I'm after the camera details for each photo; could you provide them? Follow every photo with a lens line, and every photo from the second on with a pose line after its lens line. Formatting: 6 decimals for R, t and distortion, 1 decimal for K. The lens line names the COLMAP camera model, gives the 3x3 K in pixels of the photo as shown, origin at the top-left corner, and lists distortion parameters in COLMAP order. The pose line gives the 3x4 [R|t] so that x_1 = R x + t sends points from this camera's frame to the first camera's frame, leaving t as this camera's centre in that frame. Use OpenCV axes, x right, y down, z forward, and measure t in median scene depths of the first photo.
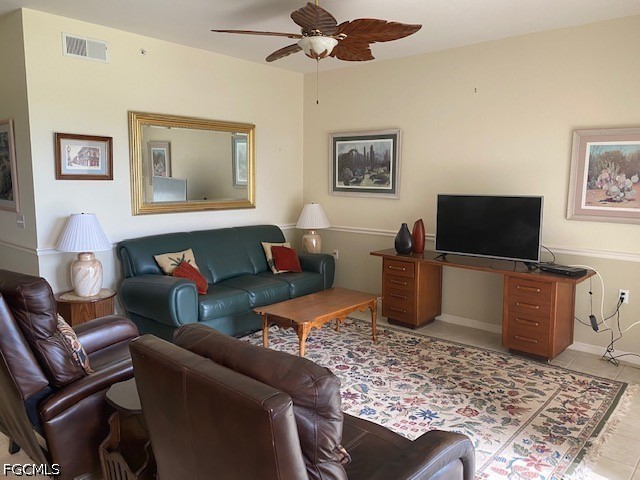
lens RADIAL K [[501.7, 0, 301.8], [0, 501.7, 239.1], [0, 0, 1]] dist [-0.006719, -0.006643]
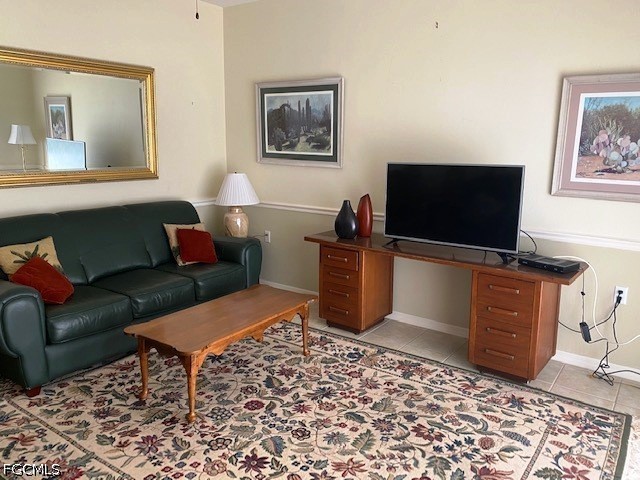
lens RADIAL K [[494.2, 0, 317.1], [0, 494.2, 239.2], [0, 0, 1]] dist [-0.000756, 0.000332]
pose [[0.994402, -0.012490, 0.104920, 0.092670], [0.005581, 0.997811, 0.065887, -0.024830], [-0.105513, -0.064933, 0.992296, 0.285954]]
